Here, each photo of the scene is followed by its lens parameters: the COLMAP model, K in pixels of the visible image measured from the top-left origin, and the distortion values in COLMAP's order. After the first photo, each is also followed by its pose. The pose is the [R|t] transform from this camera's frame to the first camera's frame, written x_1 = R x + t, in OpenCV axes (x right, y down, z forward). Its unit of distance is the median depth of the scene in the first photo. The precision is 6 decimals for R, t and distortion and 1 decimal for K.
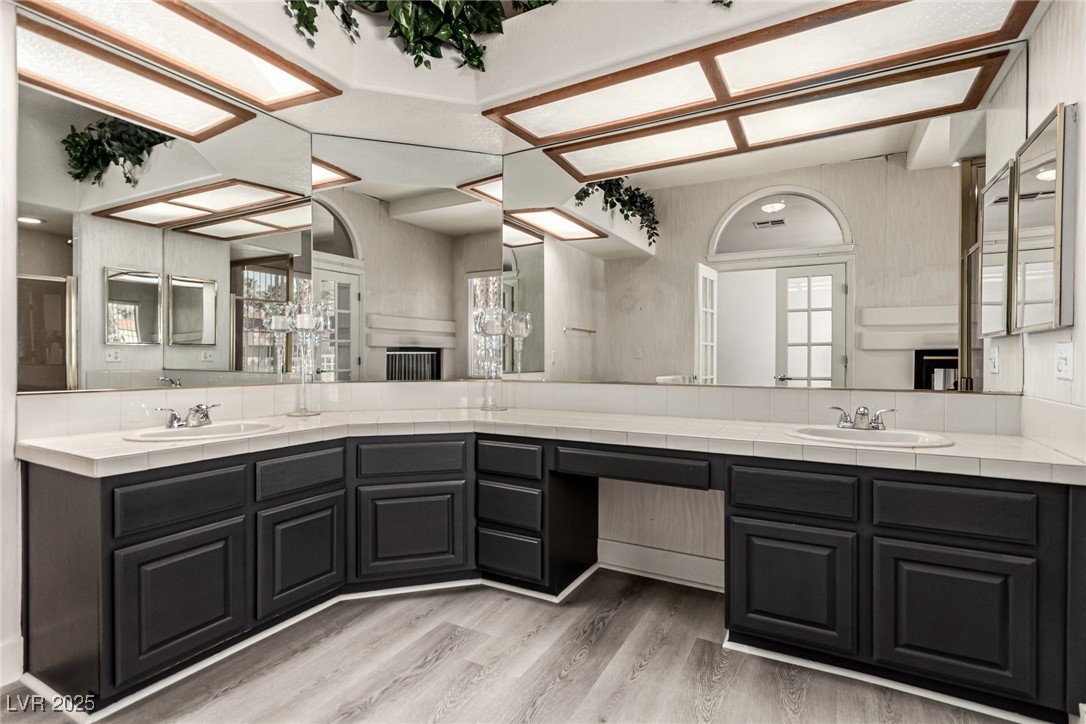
lens RADIAL K [[509.1, 0, 572.3], [0, 509.1, 360.9], [0, 0, 1]] dist [0.013357, 0.000397]
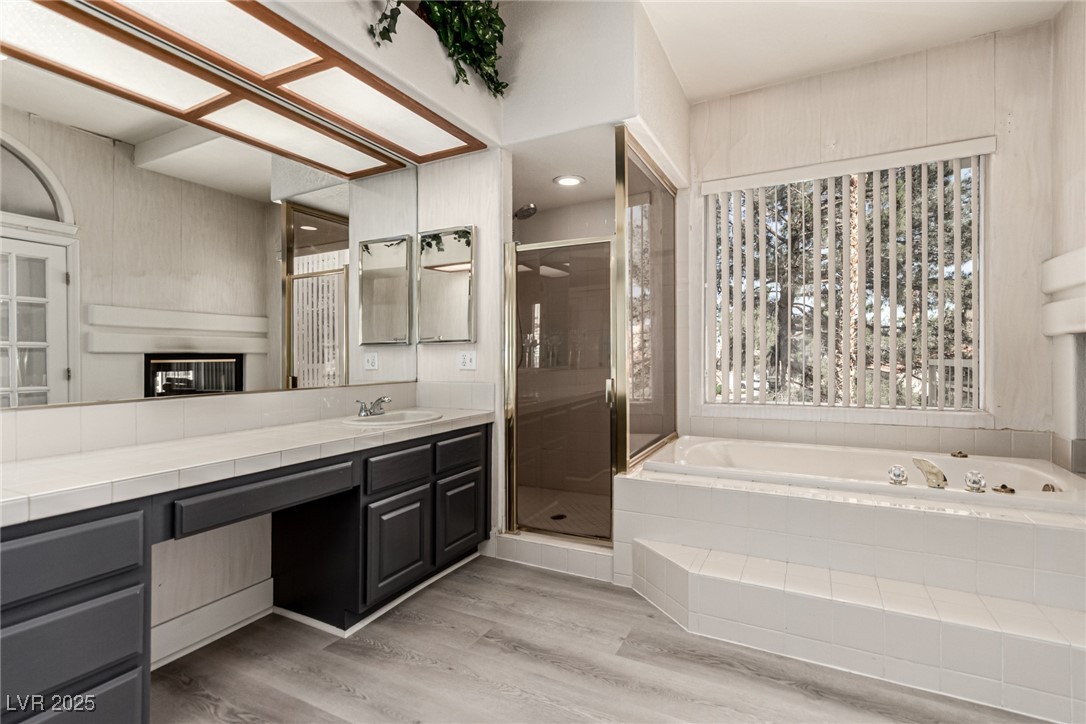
lens RADIAL K [[509.1, 0, 543.6], [0, 509.1, 356.7], [0, 0, 1]] dist [0.013357, 0.000397]
pose [[0.014692, -0.000565, 0.999892, -0.607946], [0.017477, 0.999847, 0.000308, -0.003776], [-0.999739, 0.017471, 0.014699, 0.472944]]
